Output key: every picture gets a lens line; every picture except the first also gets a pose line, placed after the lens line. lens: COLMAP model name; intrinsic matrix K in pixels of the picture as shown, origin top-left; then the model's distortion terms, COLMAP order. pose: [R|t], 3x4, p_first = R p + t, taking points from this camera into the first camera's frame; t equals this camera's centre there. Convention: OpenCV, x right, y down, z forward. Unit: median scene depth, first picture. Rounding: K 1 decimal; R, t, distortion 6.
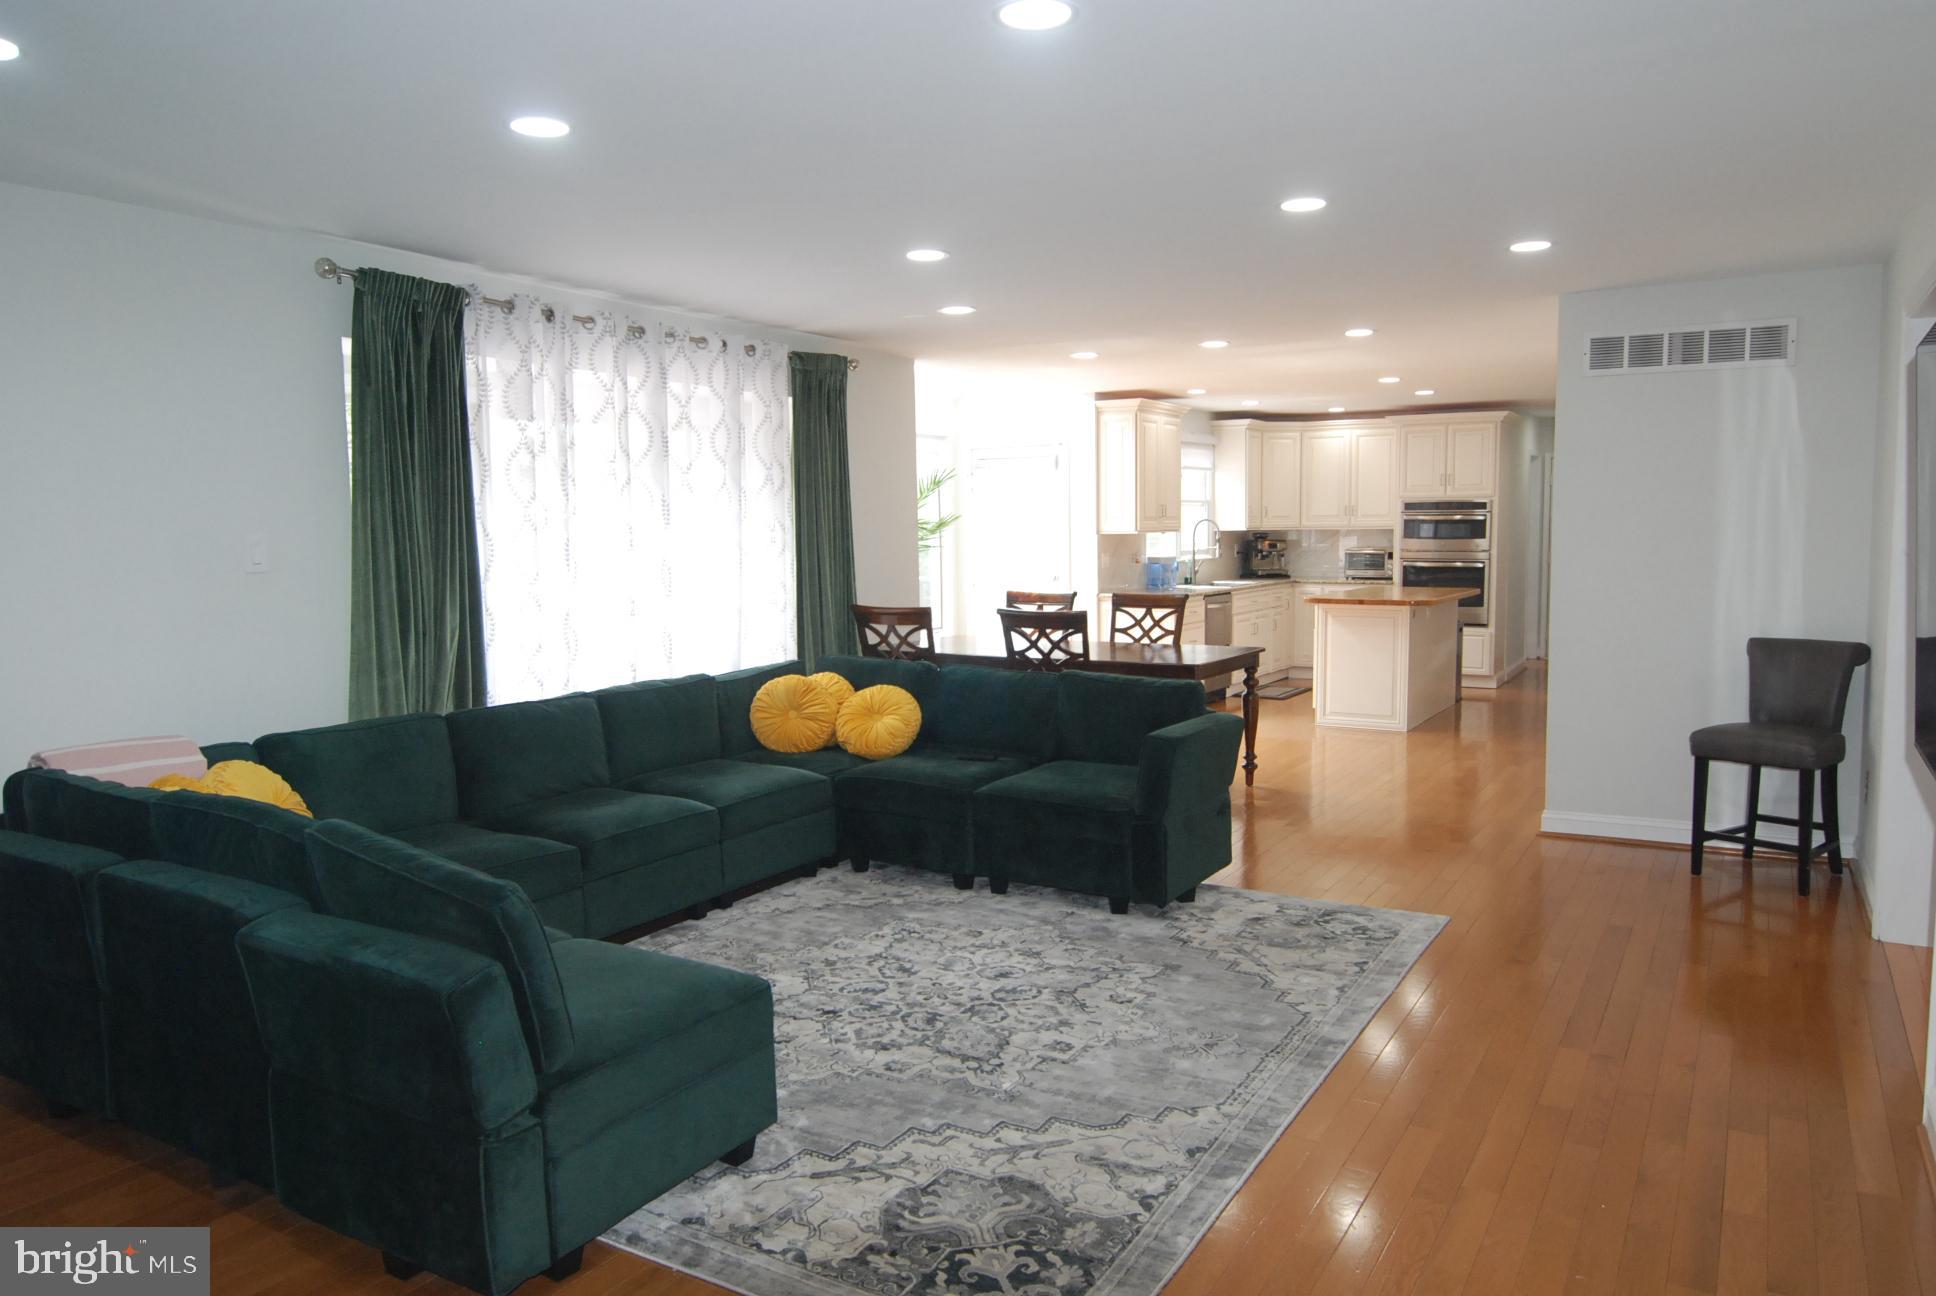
lens RADIAL K [[1313.2, 0, 974.1], [0, 1313.2, 643.8], [0, 0, 1]] dist [0.003863, -0.020272]
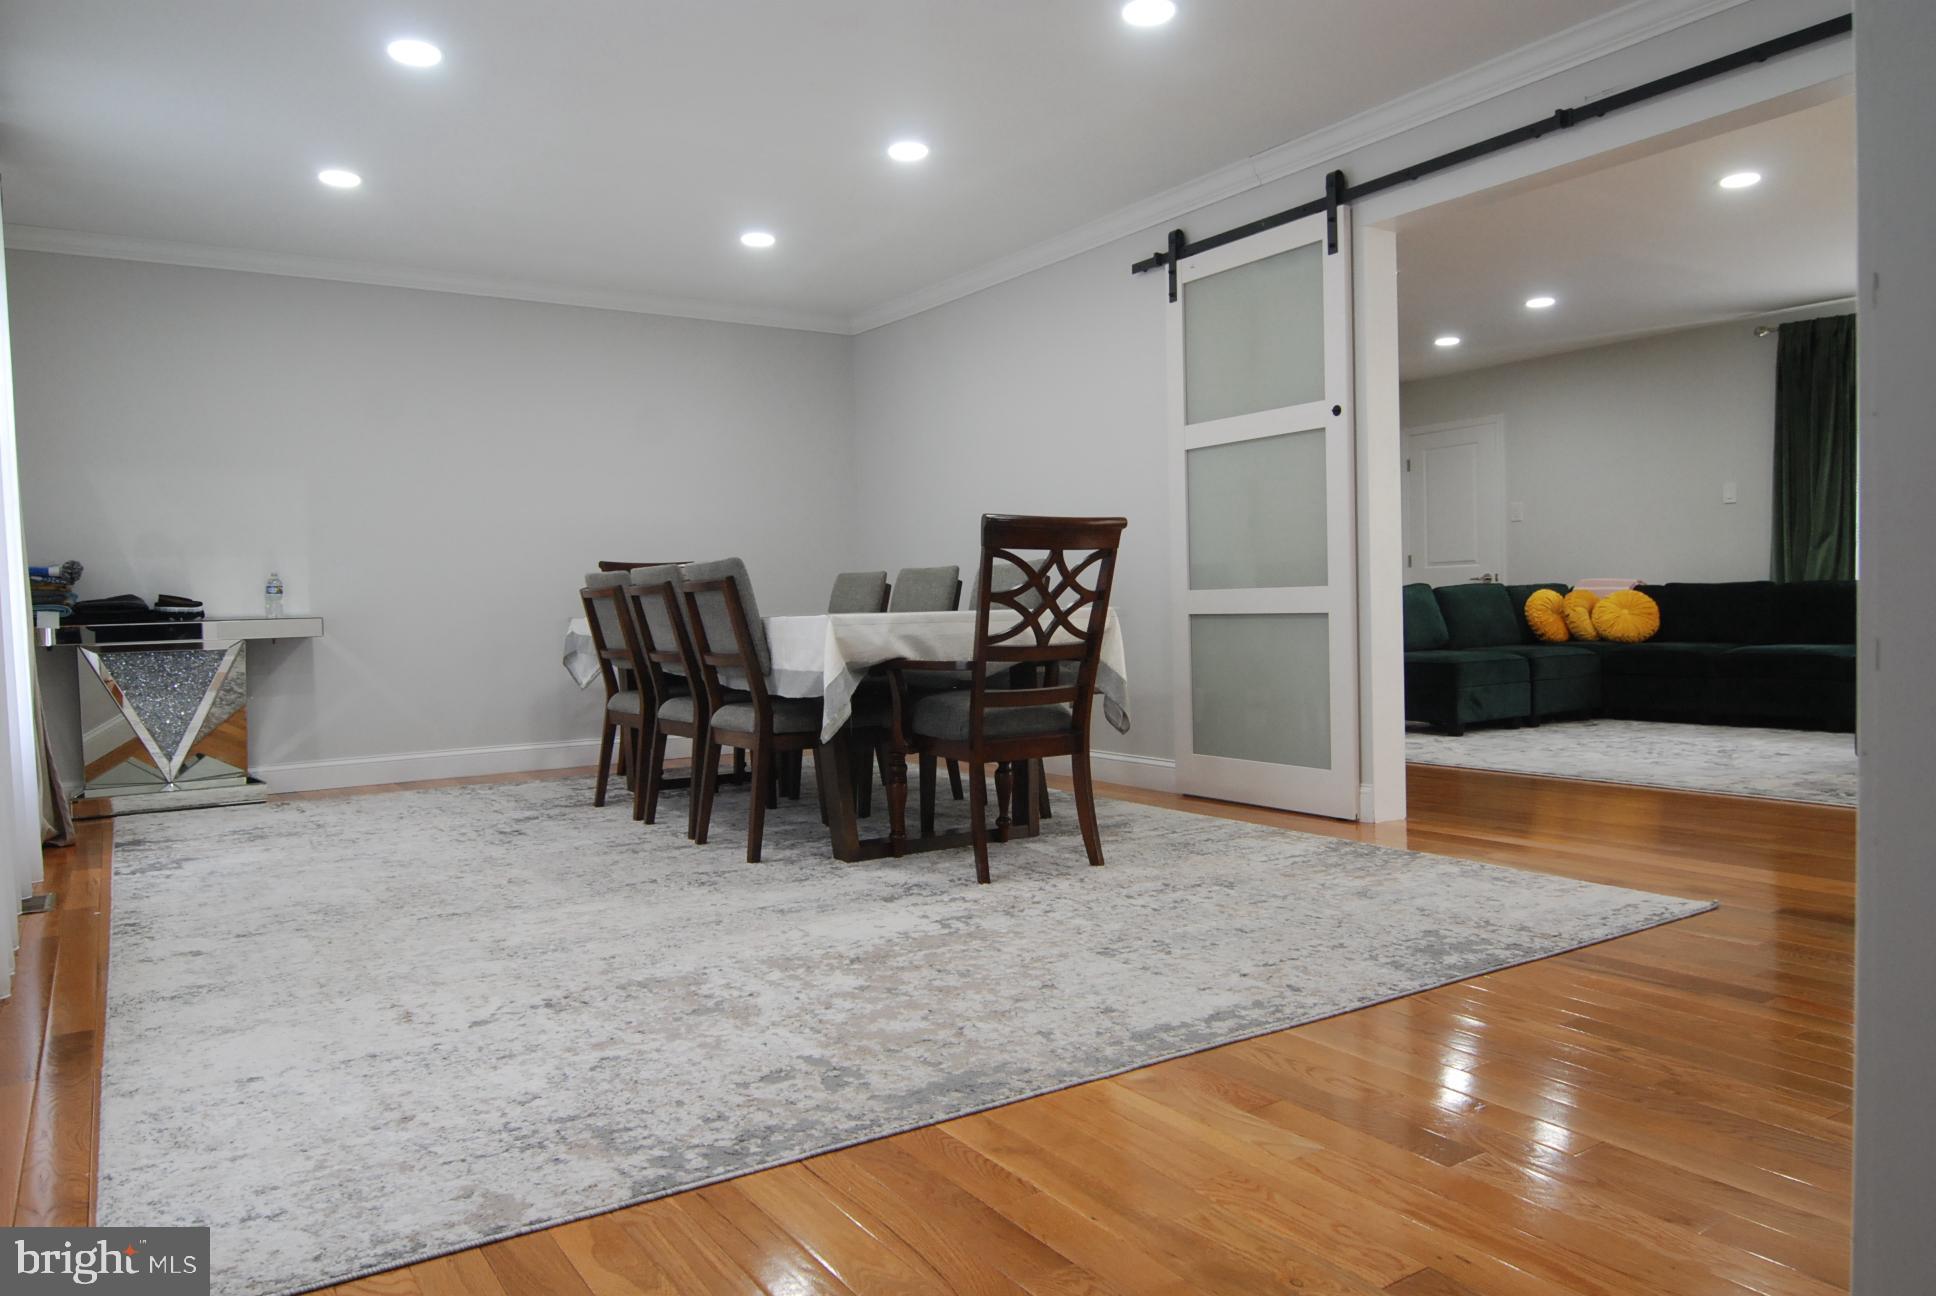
lens RADIAL K [[1313.2, 0, 974.1], [0, 1313.2, 643.8], [0, 0, 1]] dist [0.003863, -0.020272]
pose [[-0.434028, 0.048371, -0.899600, 1.562099], [-0.048808, 0.995829, 0.077093, 0.054314], [0.899576, 0.077368, -0.429856, 0.802068]]
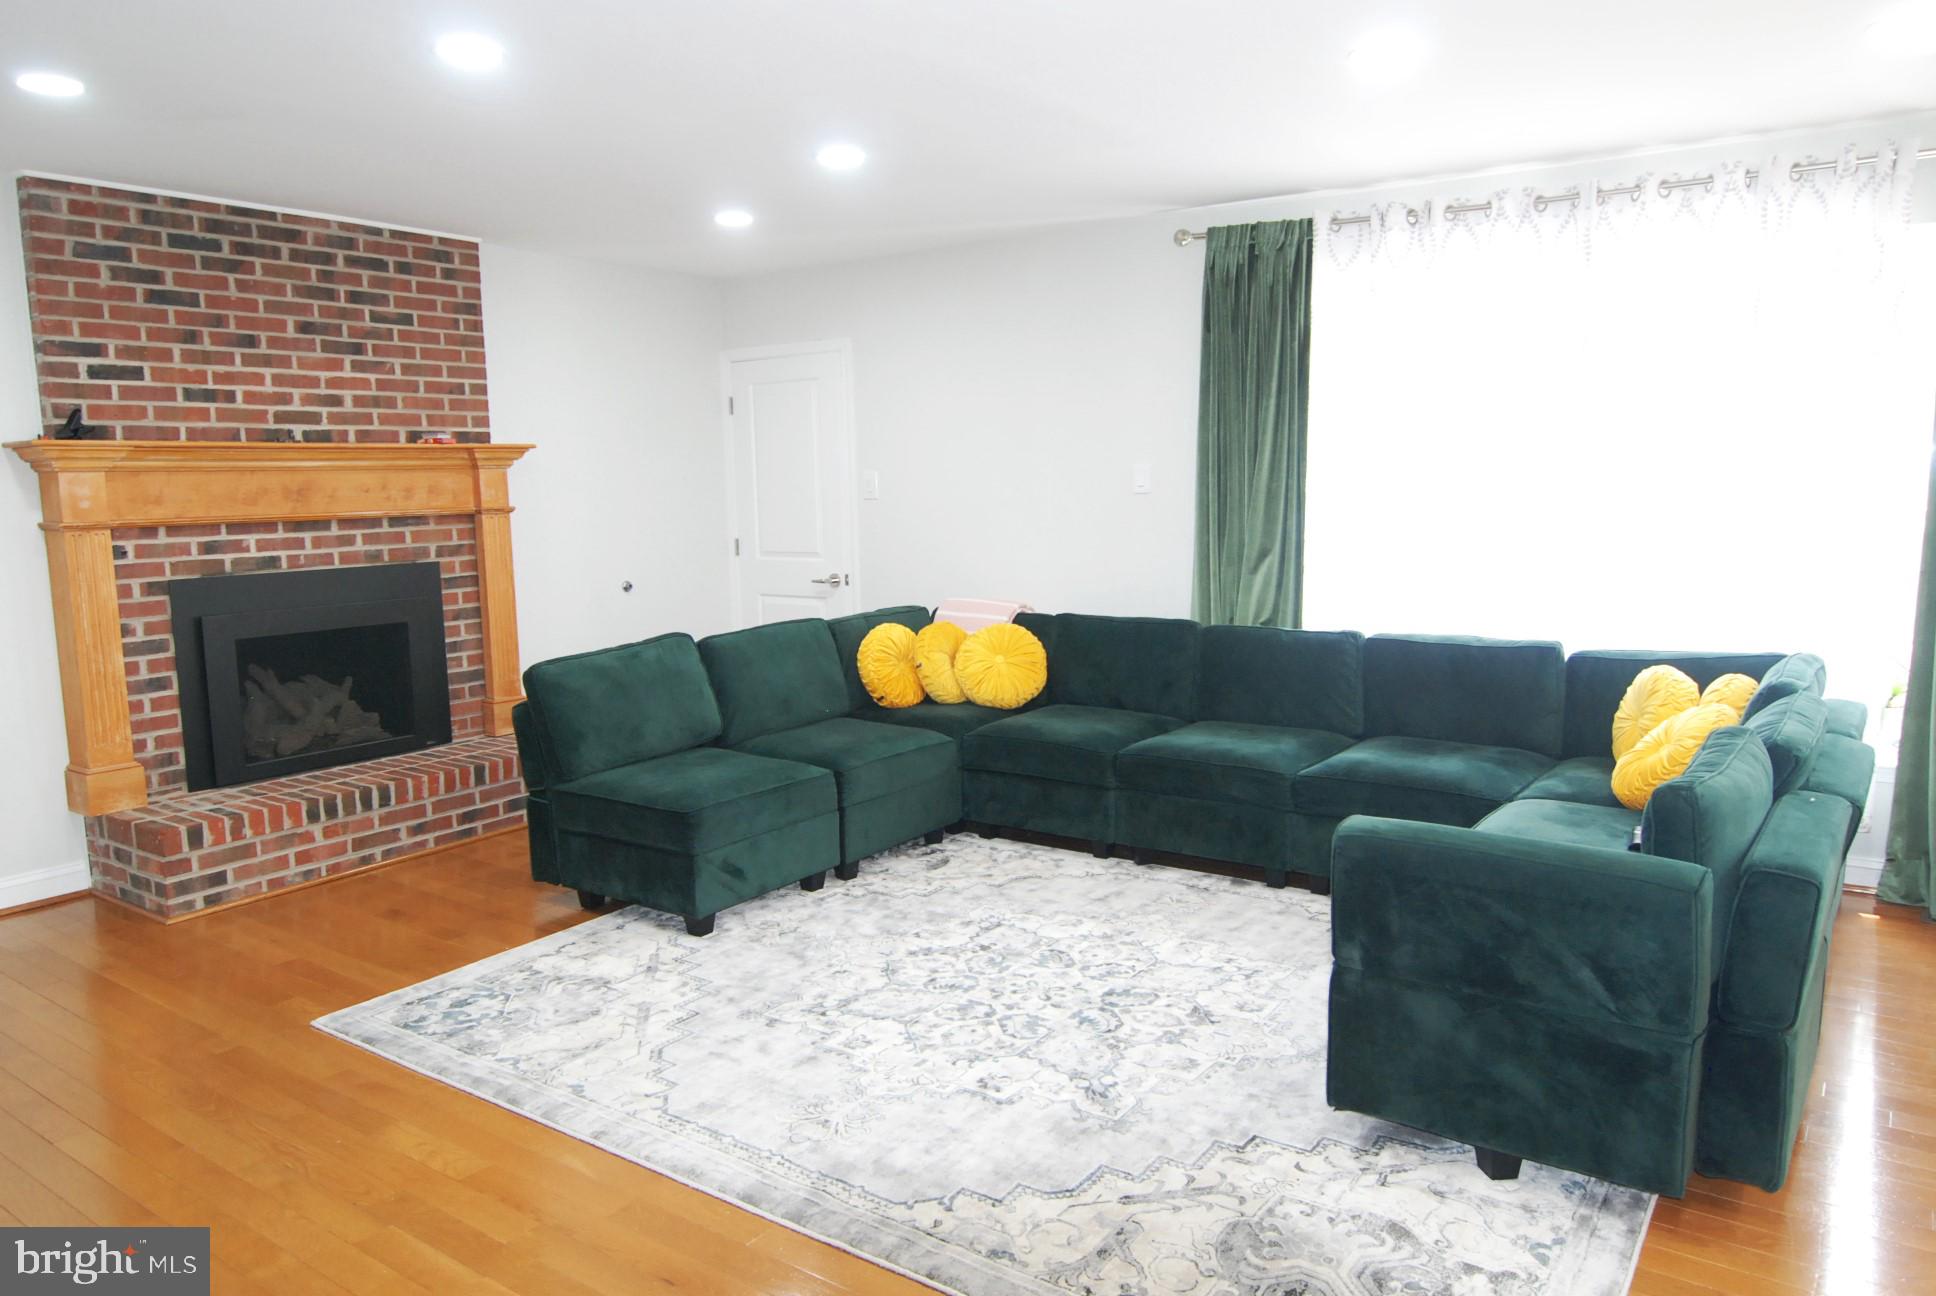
lens RADIAL K [[1313.2, 0, 974.1], [0, 1313.2, 643.8], [0, 0, 1]] dist [0.003863, -0.020272]
pose [[-0.075753, 0.140913, -0.987120, 0.720897], [-0.068186, 0.986915, 0.146116, -0.080792], [0.994792, 0.078377, -0.065154, 0.881607]]
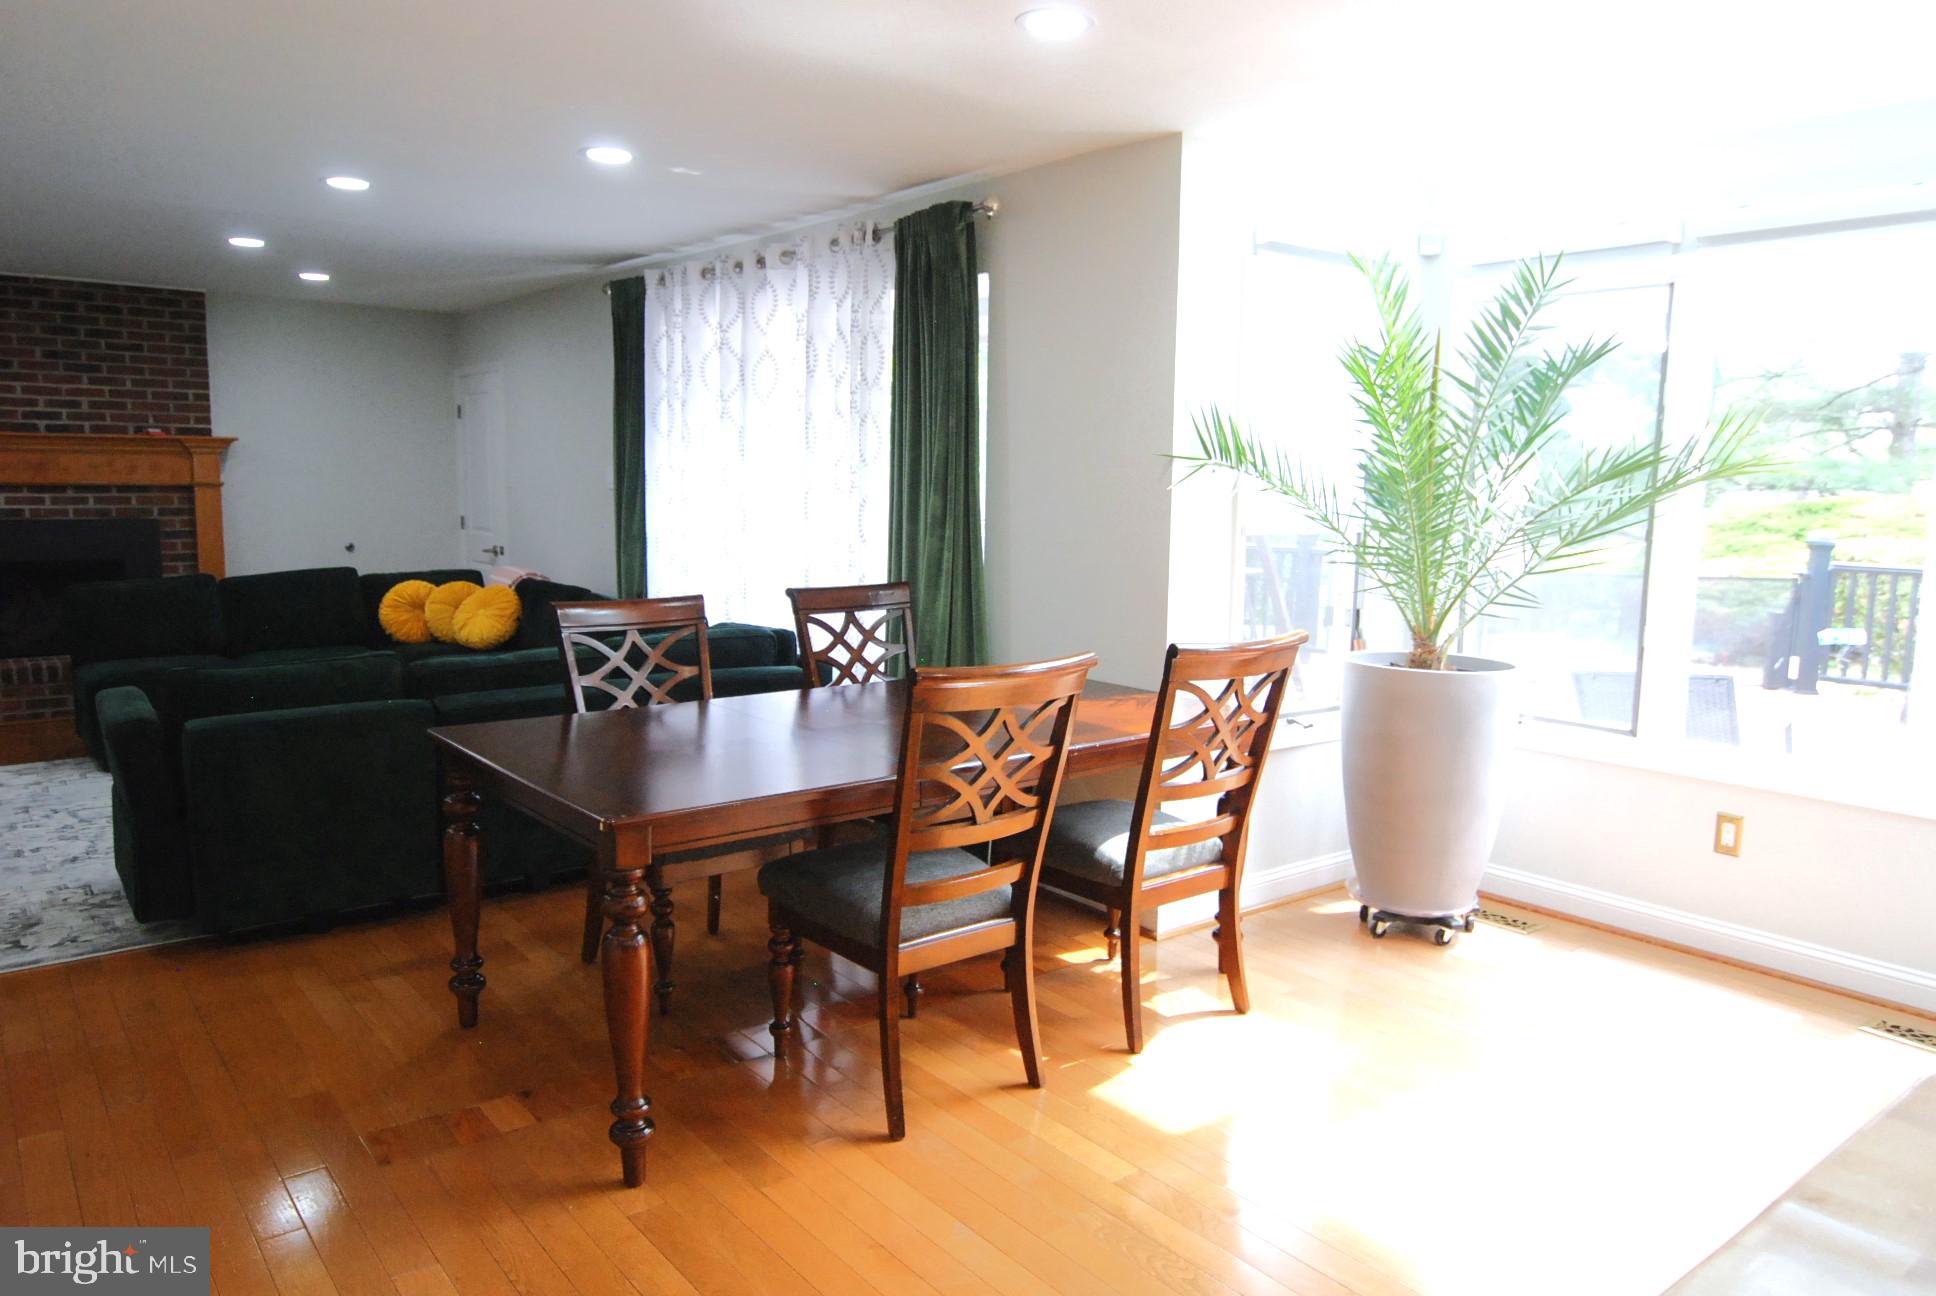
lens RADIAL K [[1313.2, 0, 974.1], [0, 1313.2, 643.8], [0, 0, 1]] dist [0.003863, -0.020272]
pose [[-0.345813, 0.125125, -0.929923, 0.790507], [-0.096237, 0.981112, 0.167801, -0.174089], [0.933355, 0.147521, -0.327240, 1.879446]]
